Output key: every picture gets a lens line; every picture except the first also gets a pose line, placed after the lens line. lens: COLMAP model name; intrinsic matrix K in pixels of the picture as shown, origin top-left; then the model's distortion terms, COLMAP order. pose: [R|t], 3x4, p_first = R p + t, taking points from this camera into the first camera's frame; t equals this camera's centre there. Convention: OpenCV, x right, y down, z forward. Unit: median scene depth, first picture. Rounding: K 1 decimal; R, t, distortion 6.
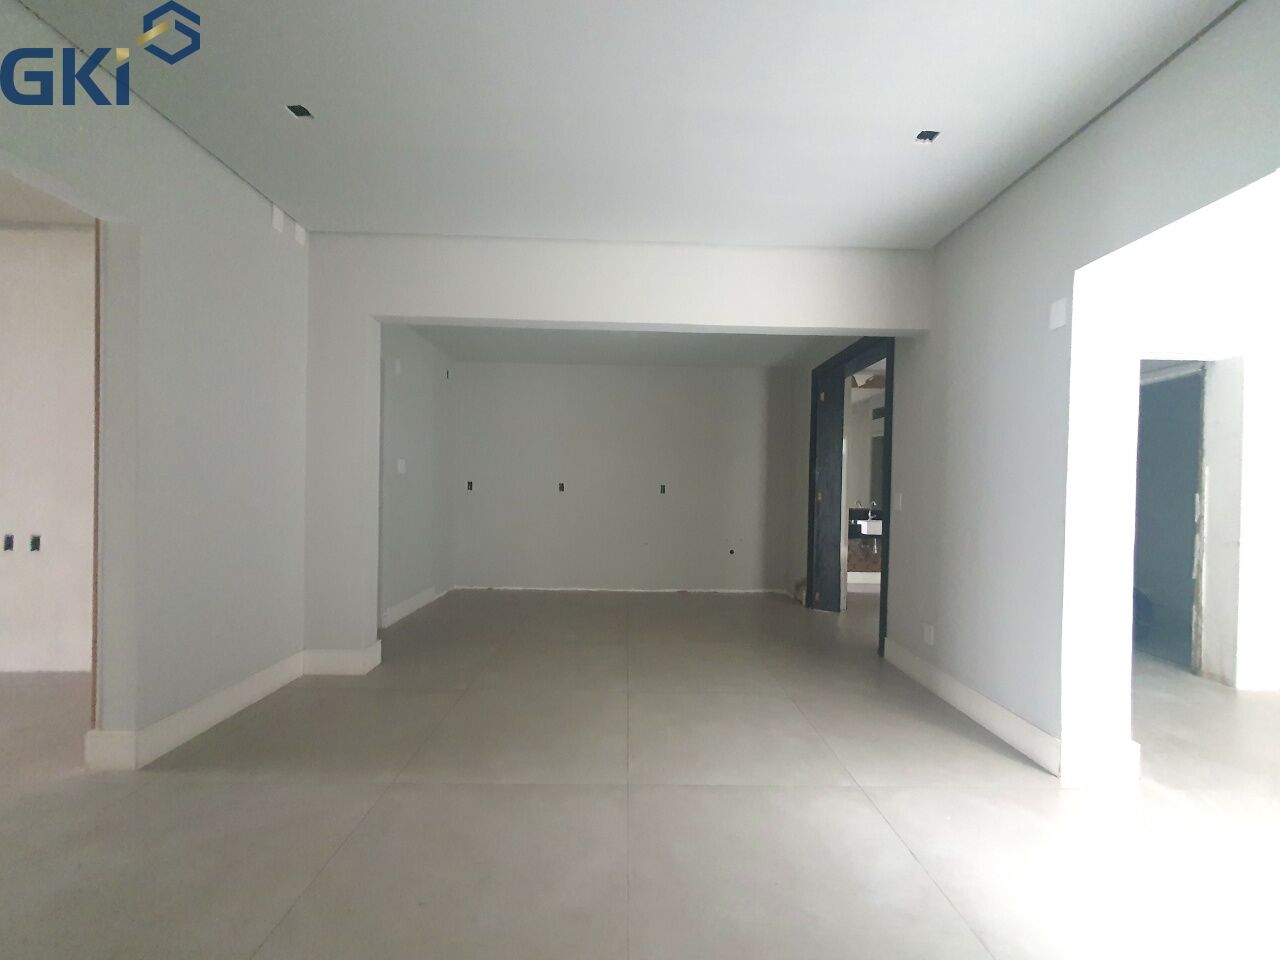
lens RADIAL K [[505.9, 0, 641.1], [0, 505.9, 491.9], [0, 0, 1]] dist [0.002097, 0.000274]
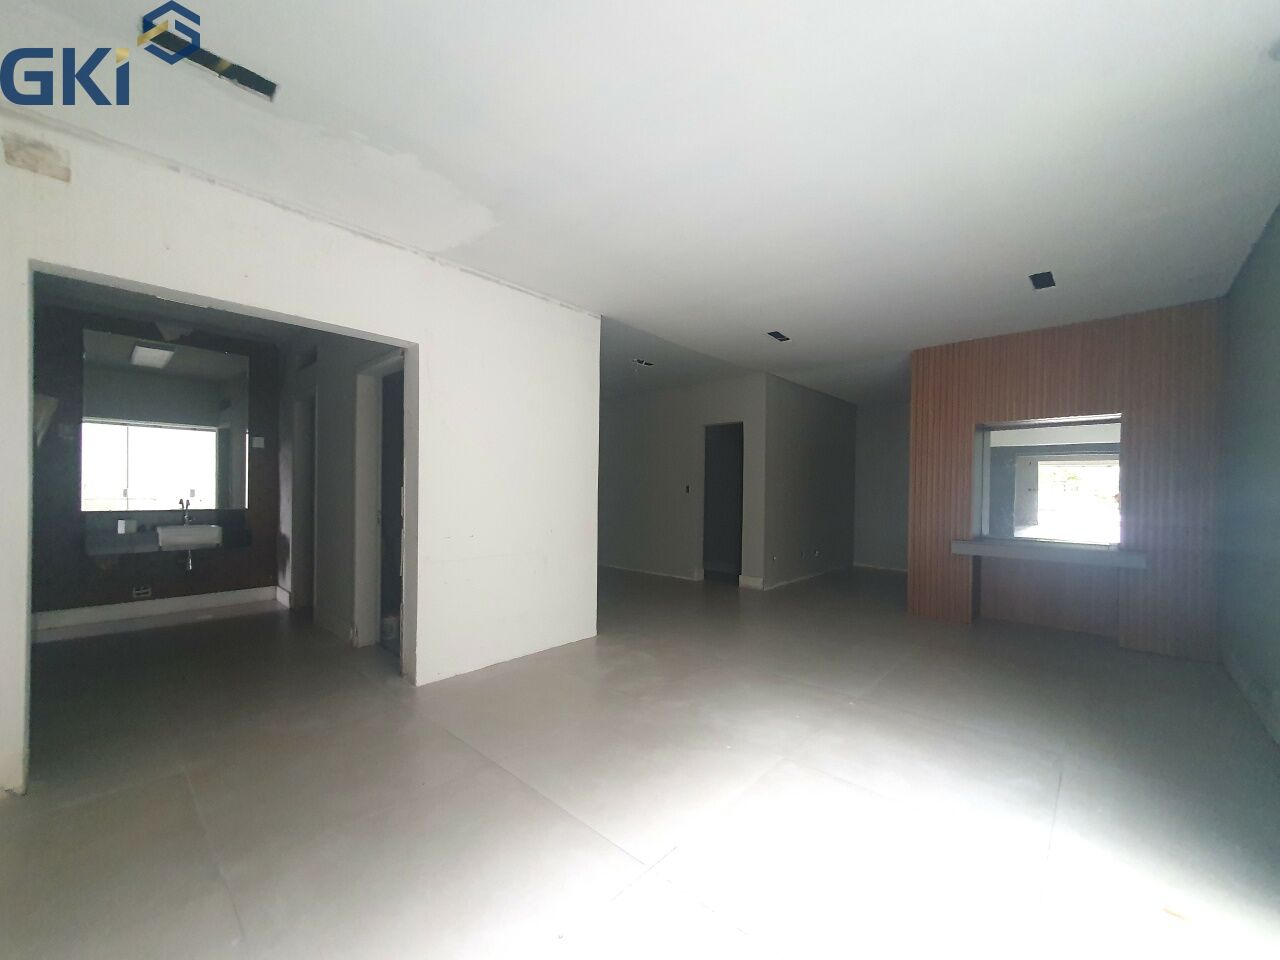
lens RADIAL K [[501.1, 0, 645.8], [0, 501.1, 496.6], [0, 0, 1]] dist [-0.001408, -0.000249]
pose [[0.691765, -0.017122, 0.721920, 0.738308], [0.005506, 0.999815, 0.018437, 0.008069], [-0.722102, -0.008779, 0.691731, 0.024760]]
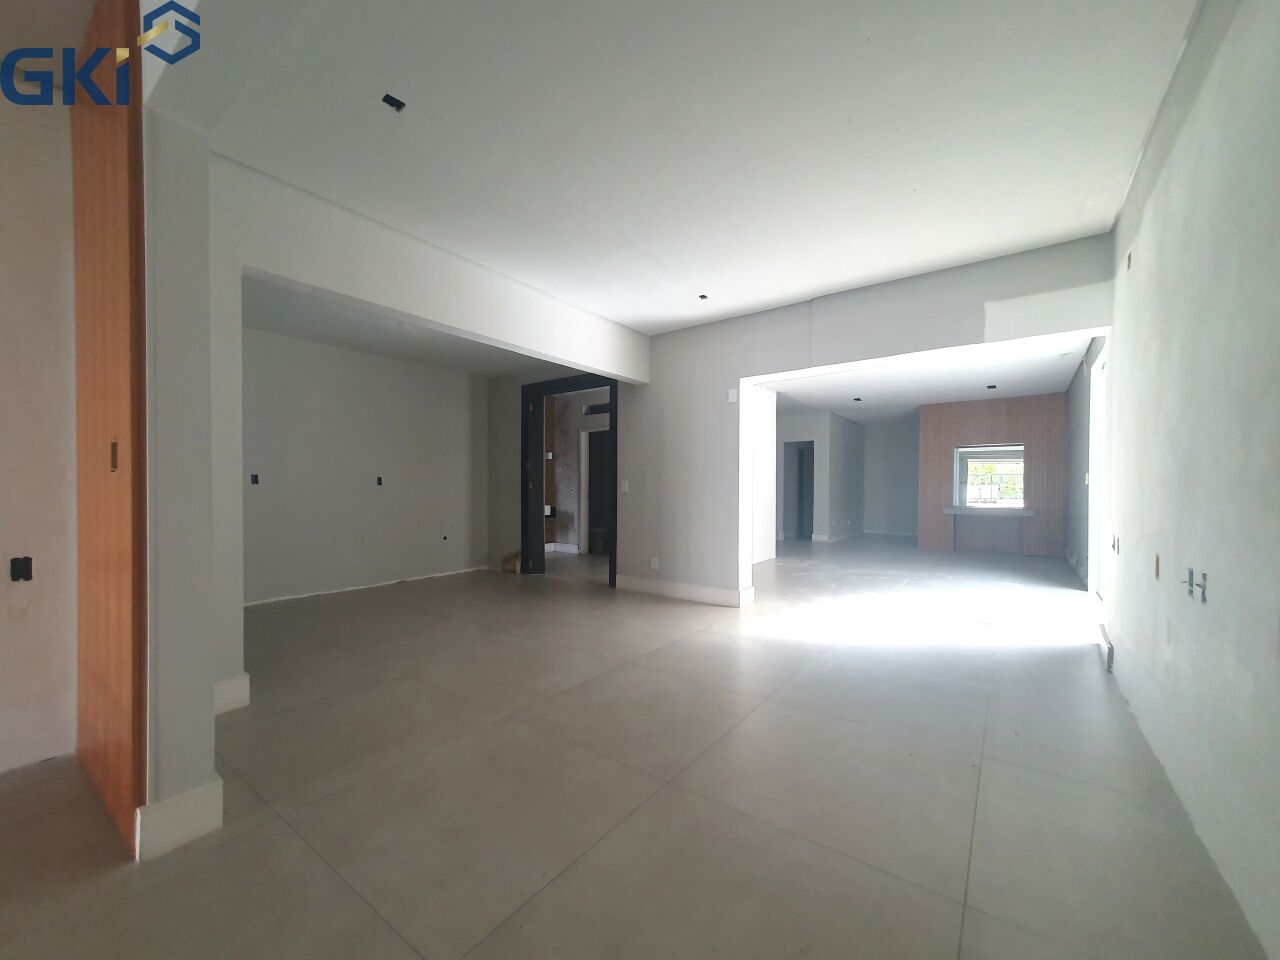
lens RADIAL K [[505.9, 0, 641.1], [0, 505.9, 491.9], [0, 0, 1]] dist [0.002097, 0.000274]
pose [[0.612391, -0.022520, 0.790234, -0.706360], [0.014240, 0.999746, 0.017456, 0.009722], [-0.790427, 0.000563, 0.612556, -0.007211]]
